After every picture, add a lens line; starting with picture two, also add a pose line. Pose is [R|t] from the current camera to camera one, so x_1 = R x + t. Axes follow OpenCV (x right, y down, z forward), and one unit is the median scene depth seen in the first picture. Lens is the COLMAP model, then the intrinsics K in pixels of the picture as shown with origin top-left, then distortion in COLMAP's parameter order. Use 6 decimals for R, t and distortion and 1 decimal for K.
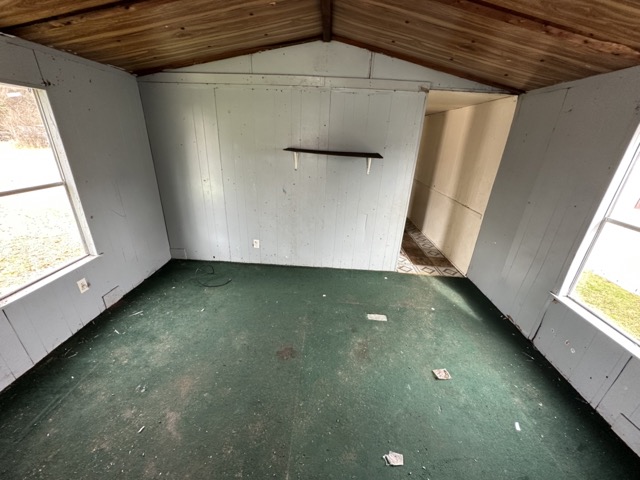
lens RADIAL K [[255.2, 0, 320.0], [0, 255.2, 240.0], [0, 0, 1]] dist [-0.002847, -0.000294]
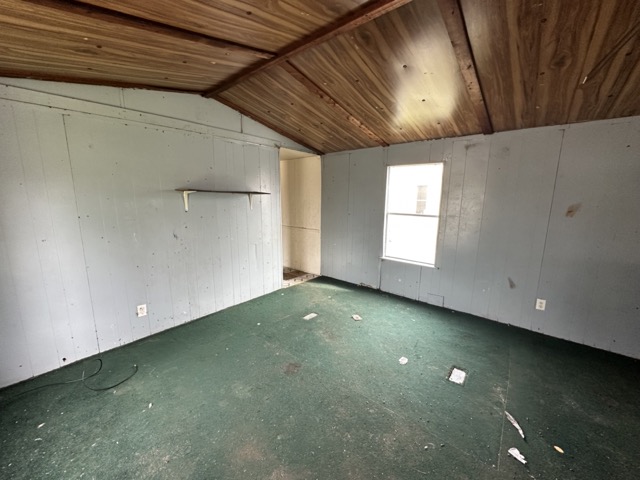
lens RADIAL K [[255.2, 0, 320.0], [0, 255.2, 240.0], [0, 0, 1]] dist [-0.002847, -0.000294]
pose [[0.611921, -0.175445, 0.771214, -0.603968], [0.322821, 0.945570, -0.041033, 0.022773], [-0.722038, 0.274074, 0.635252, 0.089617]]
